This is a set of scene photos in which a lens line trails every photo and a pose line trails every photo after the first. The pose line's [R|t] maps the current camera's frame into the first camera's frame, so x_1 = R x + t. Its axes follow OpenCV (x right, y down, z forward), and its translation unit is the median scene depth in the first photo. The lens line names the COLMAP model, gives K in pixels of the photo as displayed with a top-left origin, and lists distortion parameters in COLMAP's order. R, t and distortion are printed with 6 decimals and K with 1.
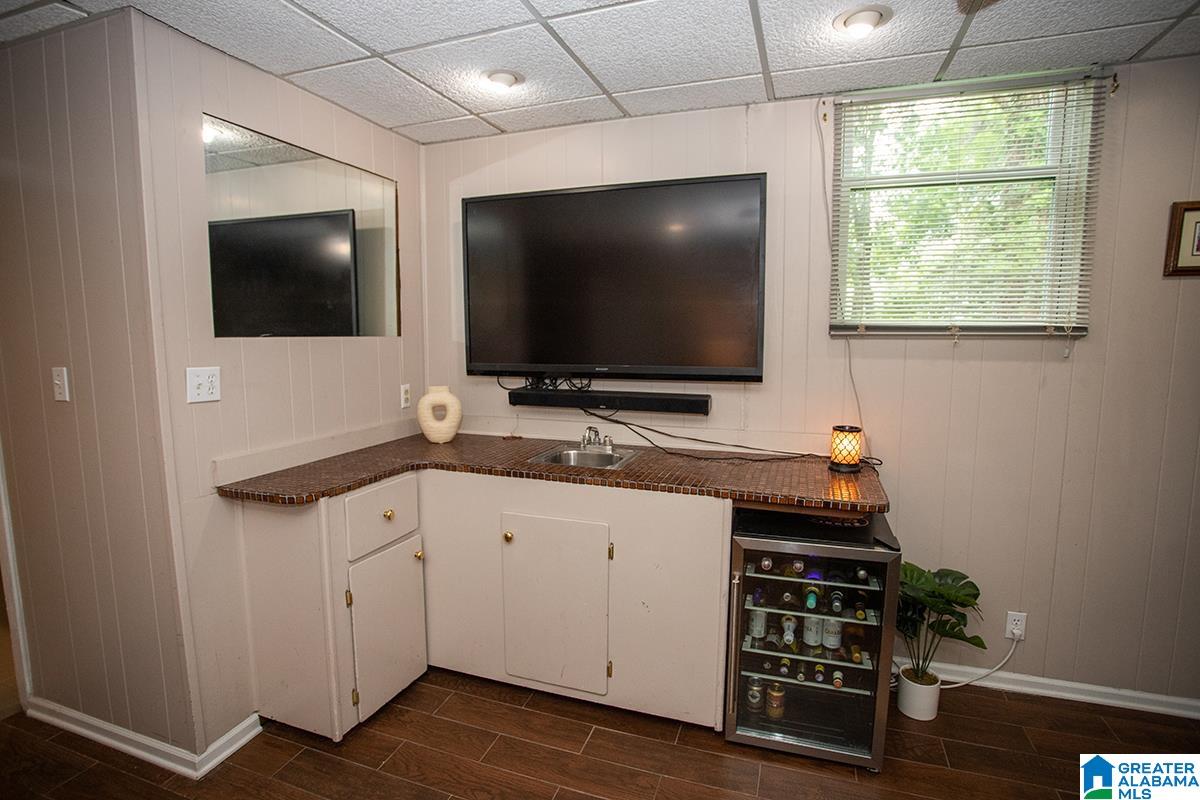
lens RADIAL K [[593.6, 0, 603.1], [0, 593.6, 401.0], [0, 0, 1]] dist [-0.079270, 0.032690]
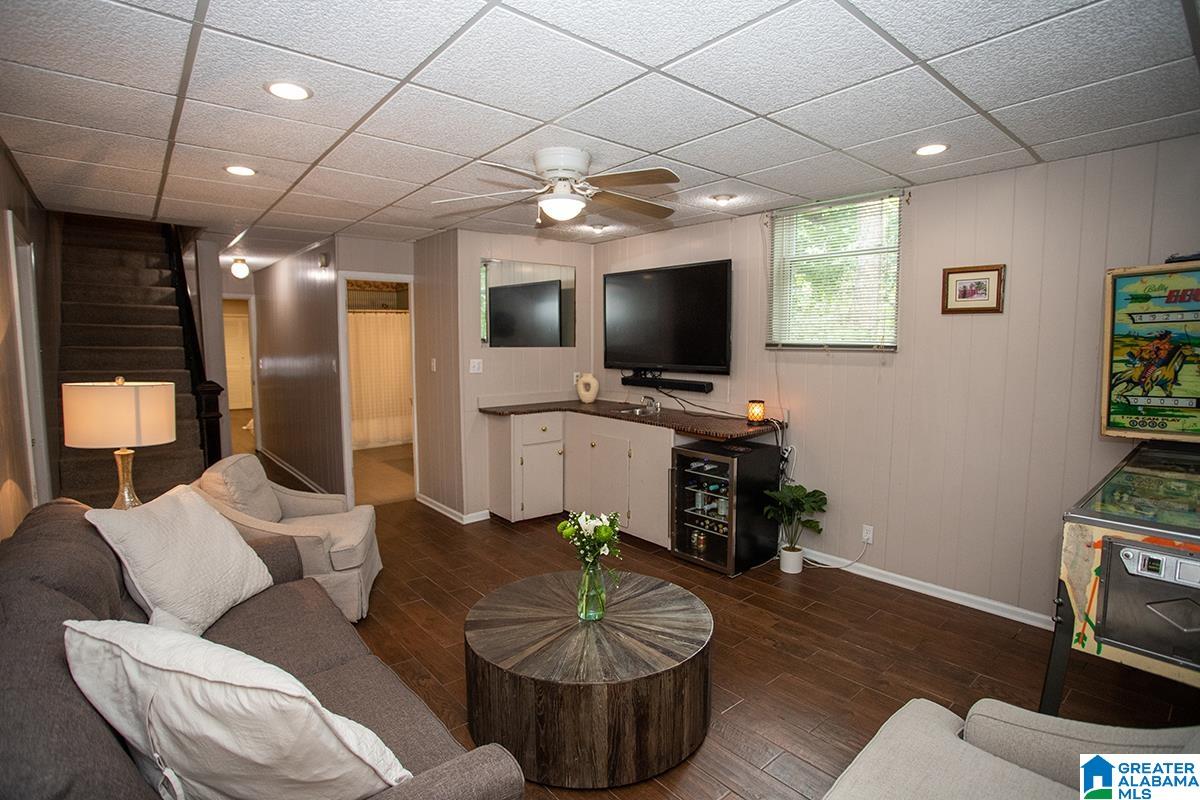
lens RADIAL K [[593.6, 0, 603.1], [0, 593.6, 401.0], [0, 0, 1]] dist [-0.079270, 0.032690]
pose [[0.864300, 0.053975, -0.500072, 0.871737], [-0.059973, 0.998192, 0.004085, 0.063946], [0.499388, 0.026460, 0.865974, -0.764157]]
